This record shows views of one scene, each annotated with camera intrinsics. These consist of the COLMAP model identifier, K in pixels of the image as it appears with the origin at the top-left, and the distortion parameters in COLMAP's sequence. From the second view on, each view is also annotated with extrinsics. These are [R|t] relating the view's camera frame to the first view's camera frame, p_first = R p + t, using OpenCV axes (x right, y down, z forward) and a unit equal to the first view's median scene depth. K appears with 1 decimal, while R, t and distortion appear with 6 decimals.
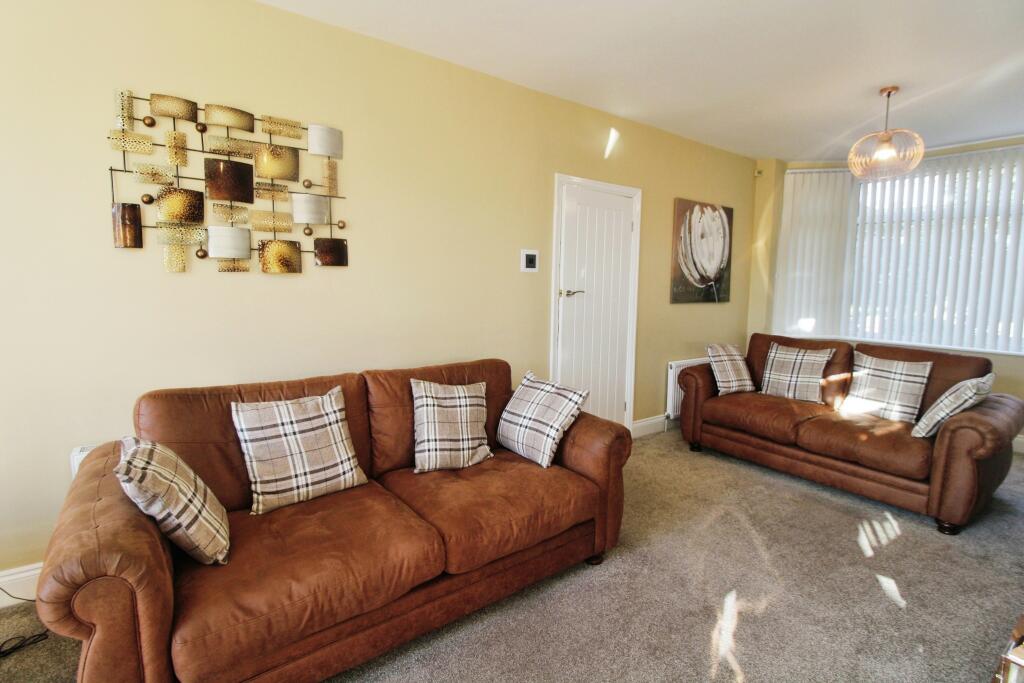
lens RADIAL K [[485.1, 0, 508.9], [0, 485.1, 328.8], [0, 0, 1]] dist [-0.000263, -0.001027]
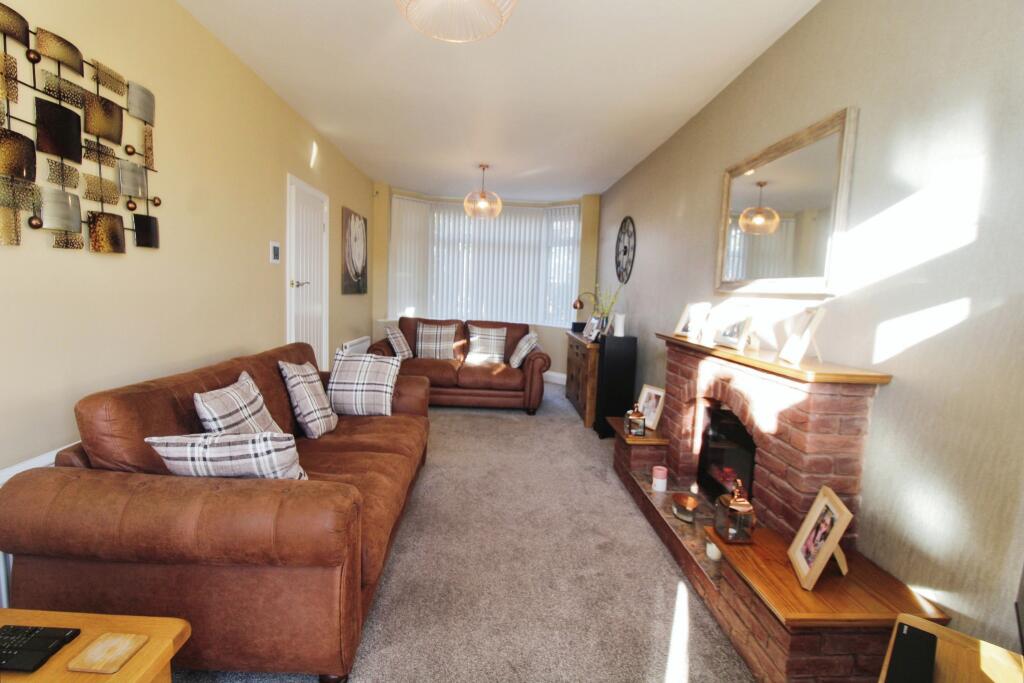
lens RADIAL K [[485.1, 0, 508.9], [0, 485.1, 328.8], [0, 0, 1]] dist [-0.000263, -0.001027]
pose [[0.568406, -0.046123, 0.821454, -0.717926], [0.029879, 0.998926, 0.035413, 0.006244], [-0.822205, 0.004415, 0.569174, -0.036392]]
